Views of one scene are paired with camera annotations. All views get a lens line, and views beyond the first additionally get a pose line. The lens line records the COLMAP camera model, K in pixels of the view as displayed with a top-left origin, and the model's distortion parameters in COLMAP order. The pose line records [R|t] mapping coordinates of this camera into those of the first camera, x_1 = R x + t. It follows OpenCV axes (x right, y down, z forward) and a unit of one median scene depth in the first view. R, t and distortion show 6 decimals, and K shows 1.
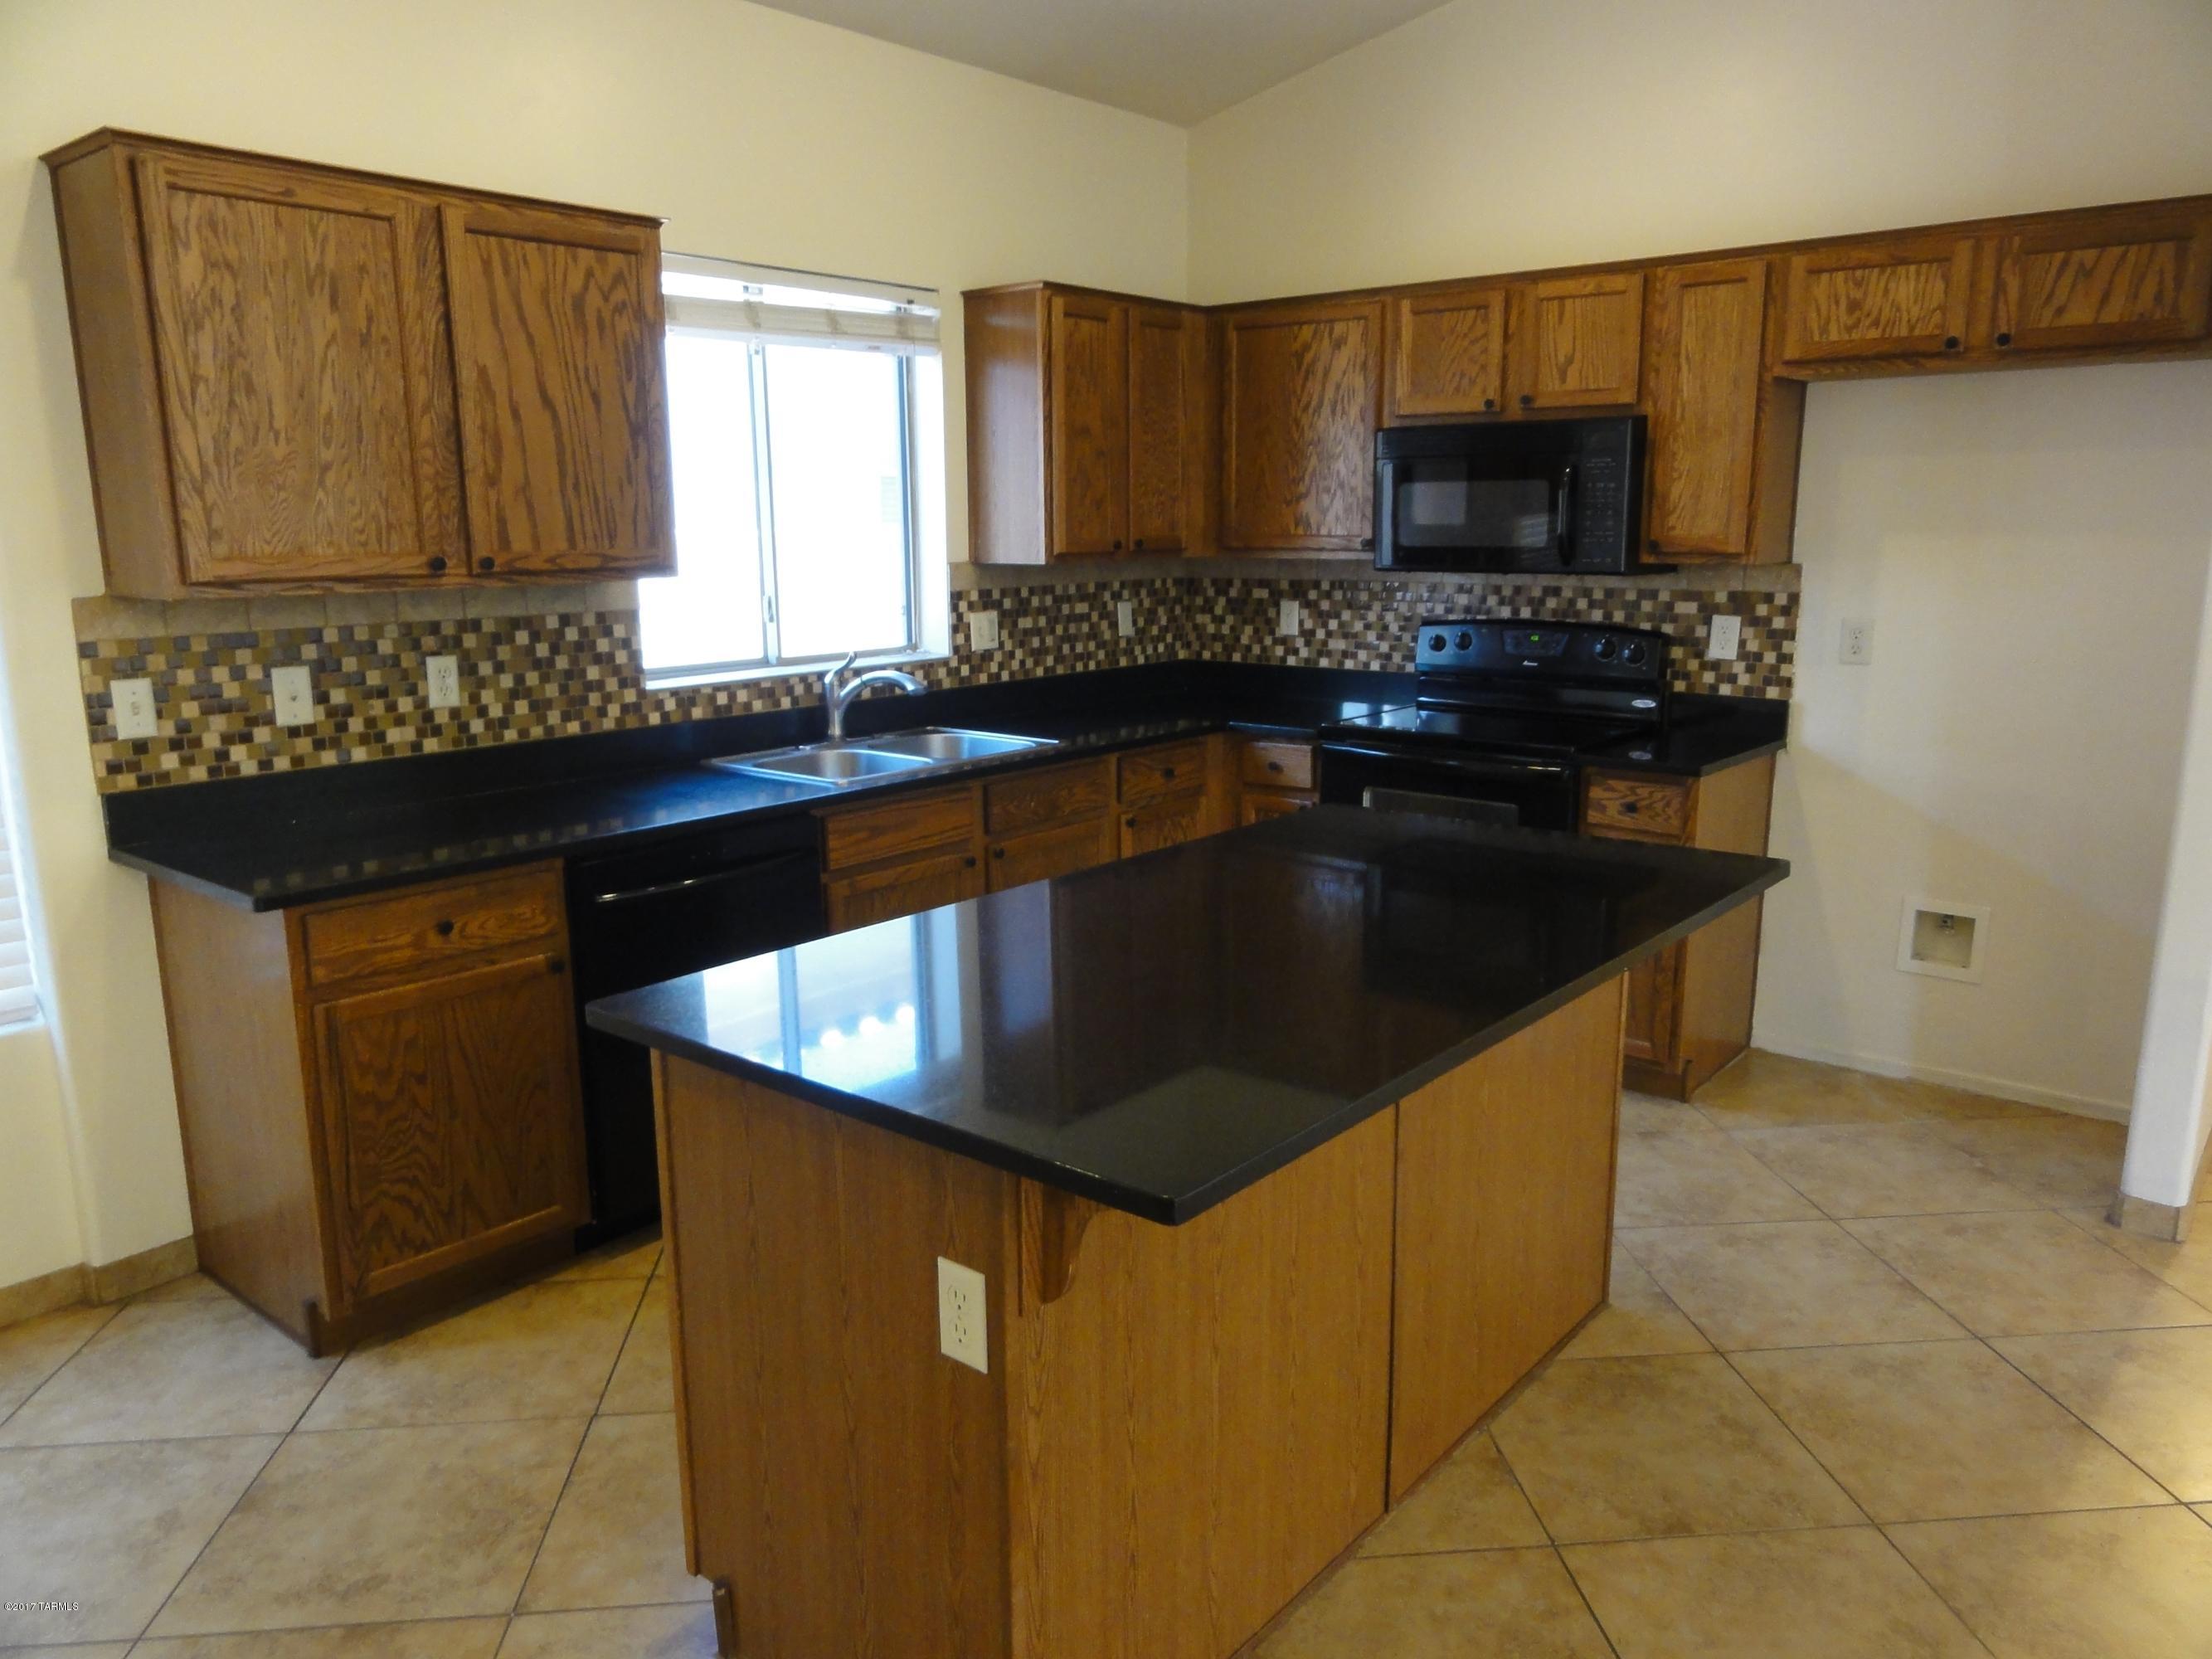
lens RADIAL K [[1564.8, 0, 1099.2], [0, 1564.8, 839.4], [0, 0, 1]] dist [-0.005468, 0.008868]
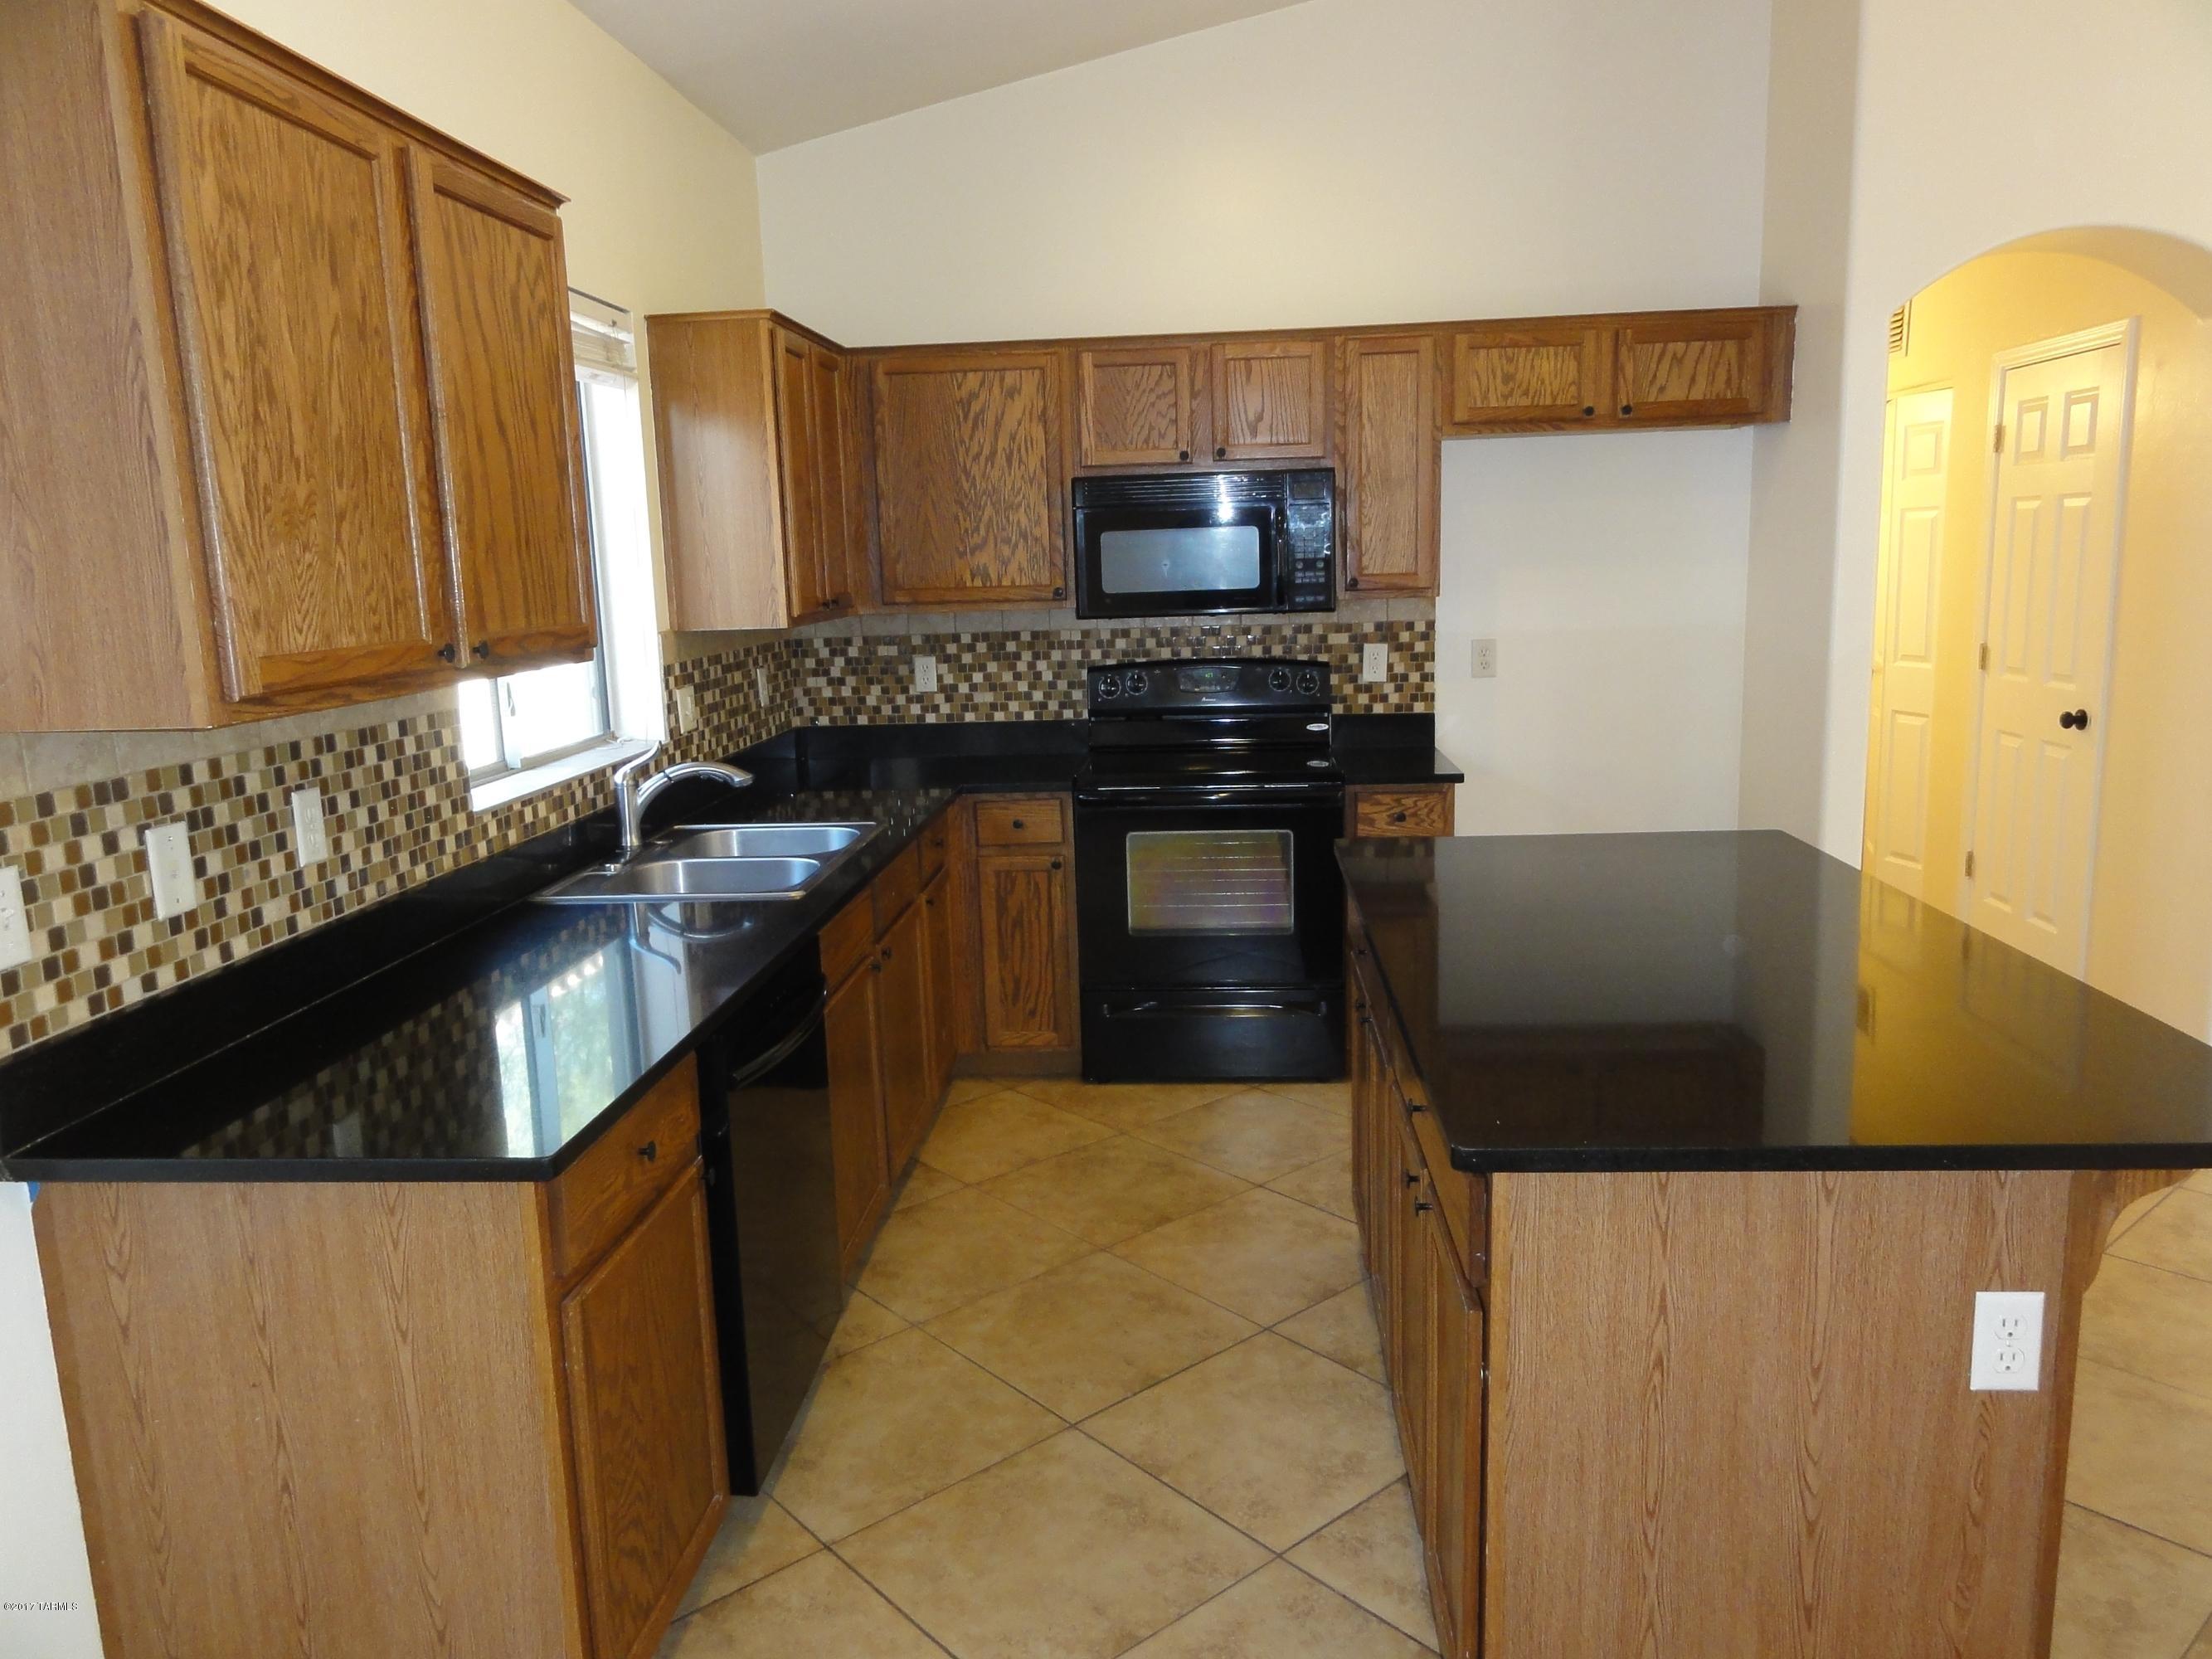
lens RADIAL K [[1564.8, 0, 1099.2], [0, 1564.8, 839.4], [0, 0, 1]] dist [-0.005468, 0.008868]
pose [[0.814511, -0.123248, 0.566906, -0.452670], [0.144164, 0.989522, 0.007998, -0.043241], [-0.561951, 0.075213, 0.823744, 0.200692]]
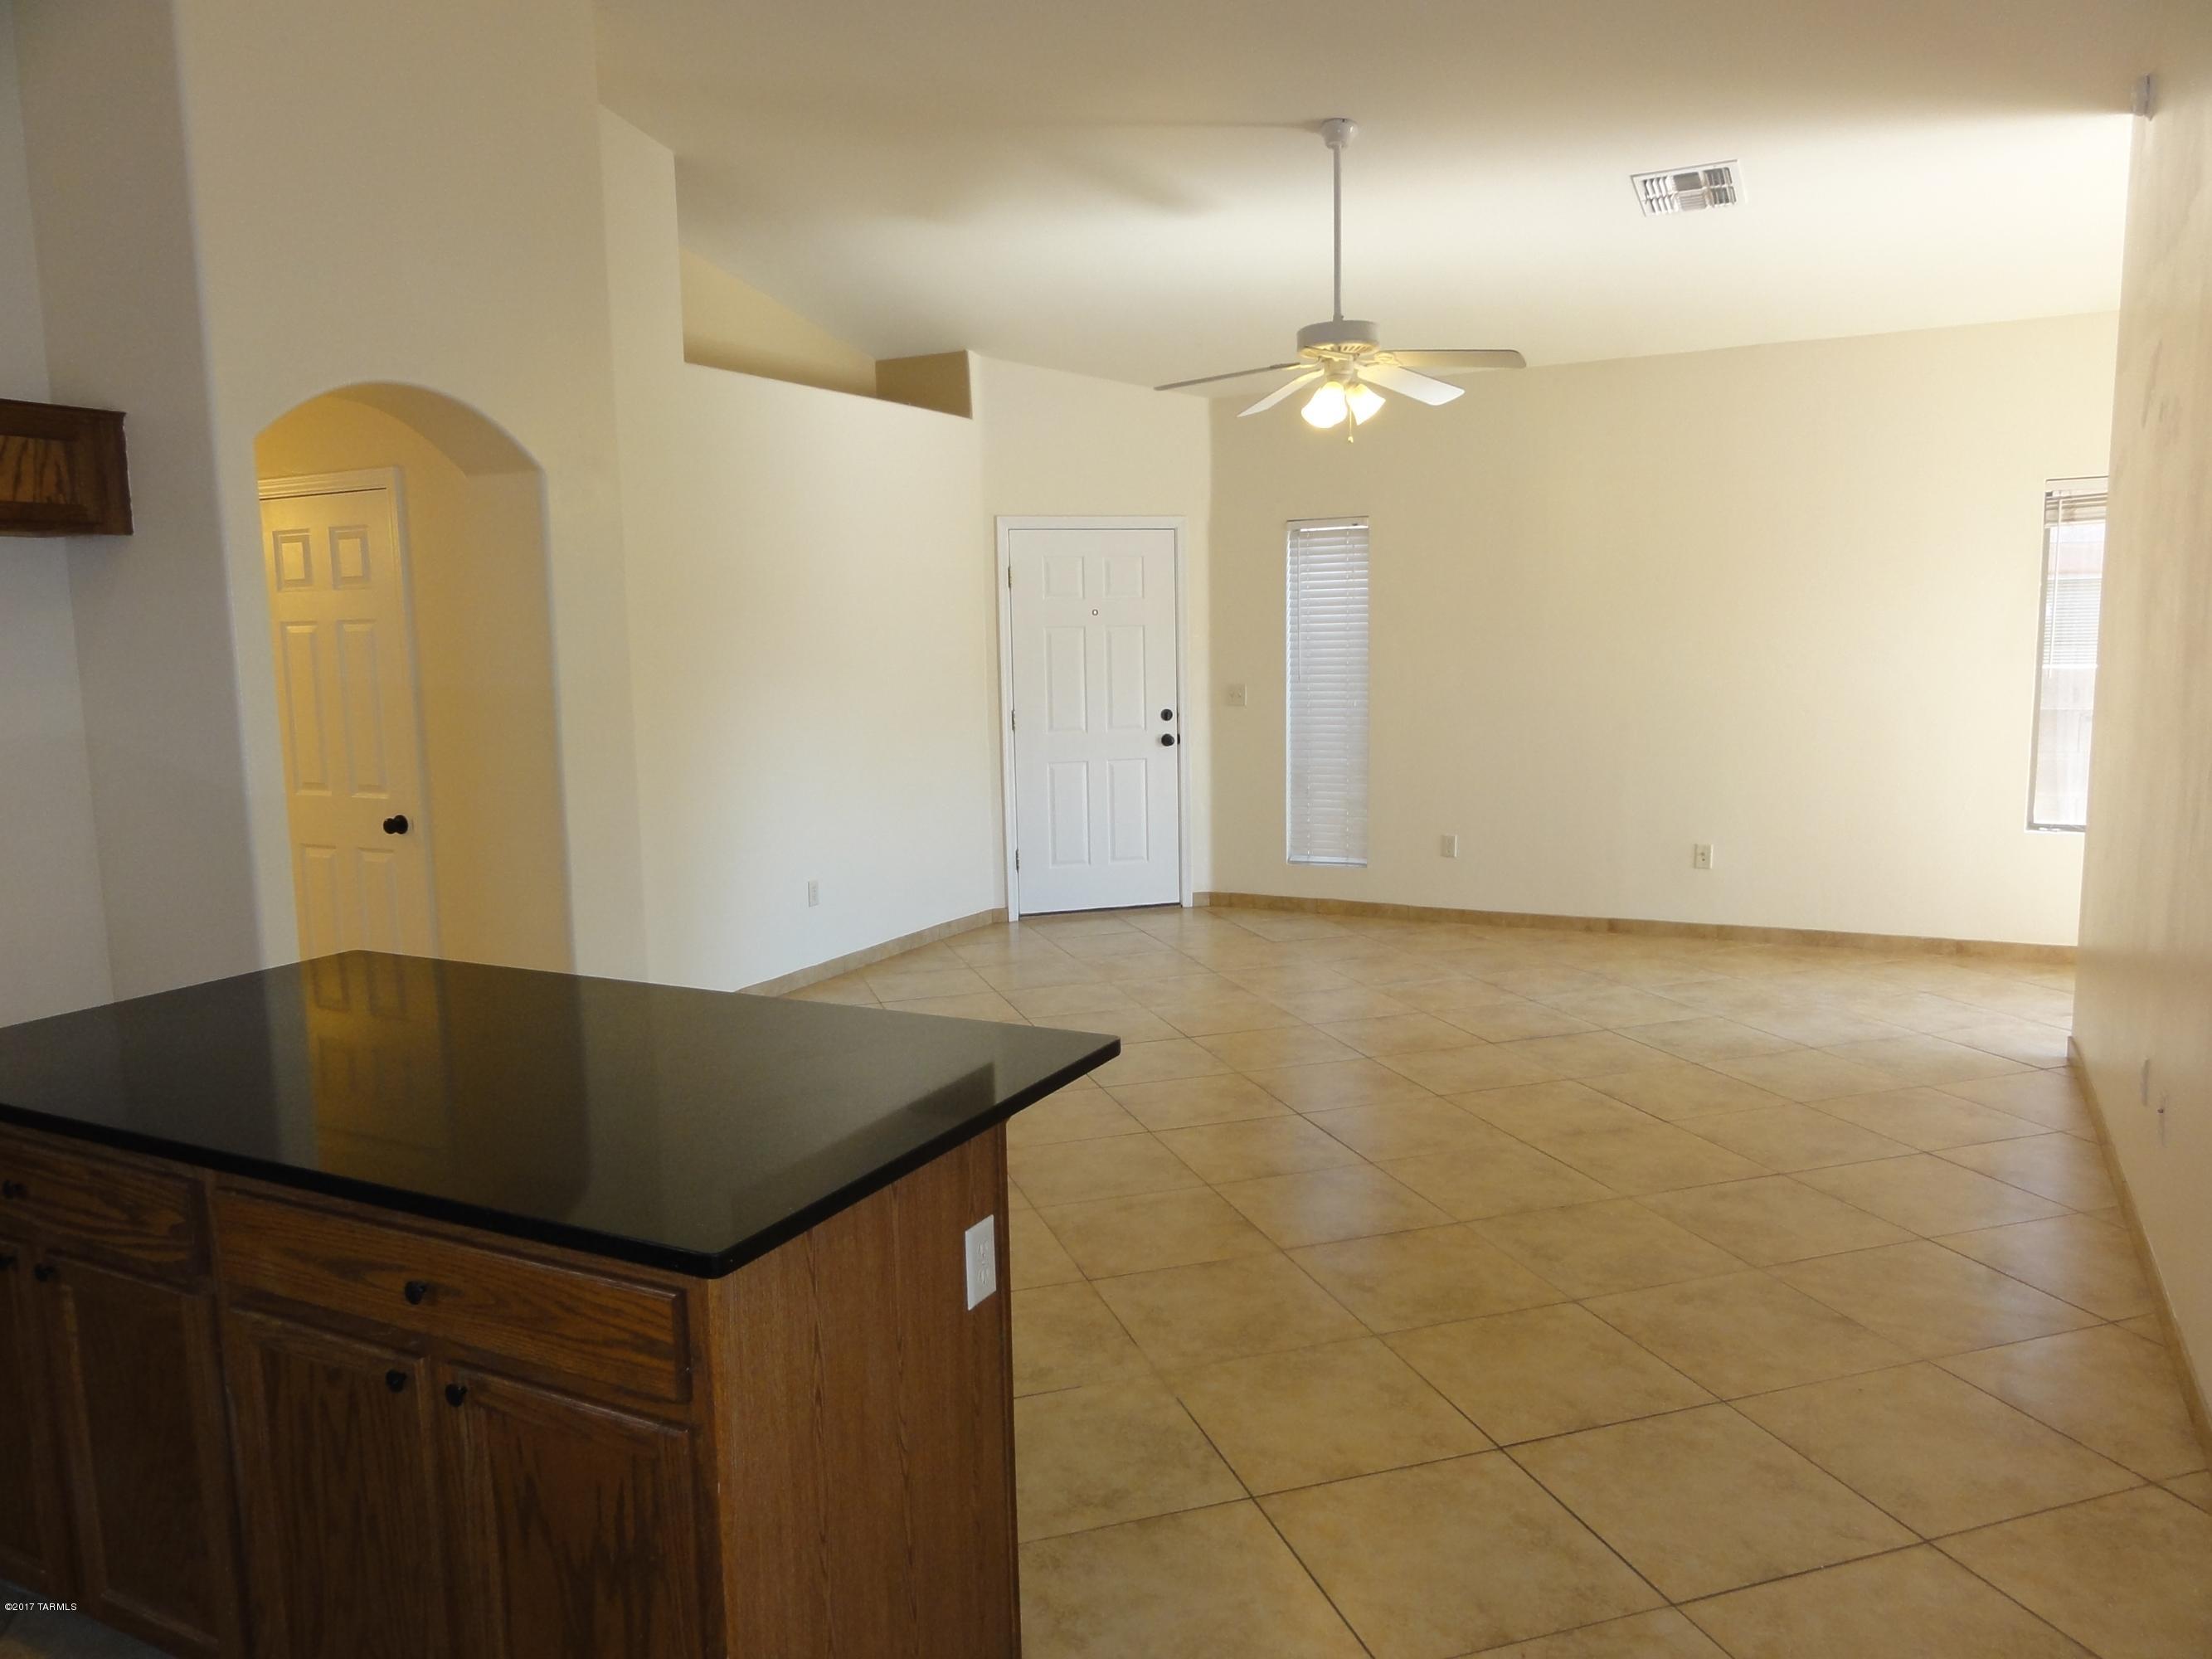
lens RADIAL K [[1564.8, 0, 1099.2], [0, 1564.8, 839.4], [0, 0, 1]] dist [-0.005468, 0.008868]
pose [[-0.213035, -0.118806, 0.969794, -0.550978], [0.220211, 0.961202, 0.166127, -0.093589], [-0.951905, 0.248950, -0.178607, 0.438630]]
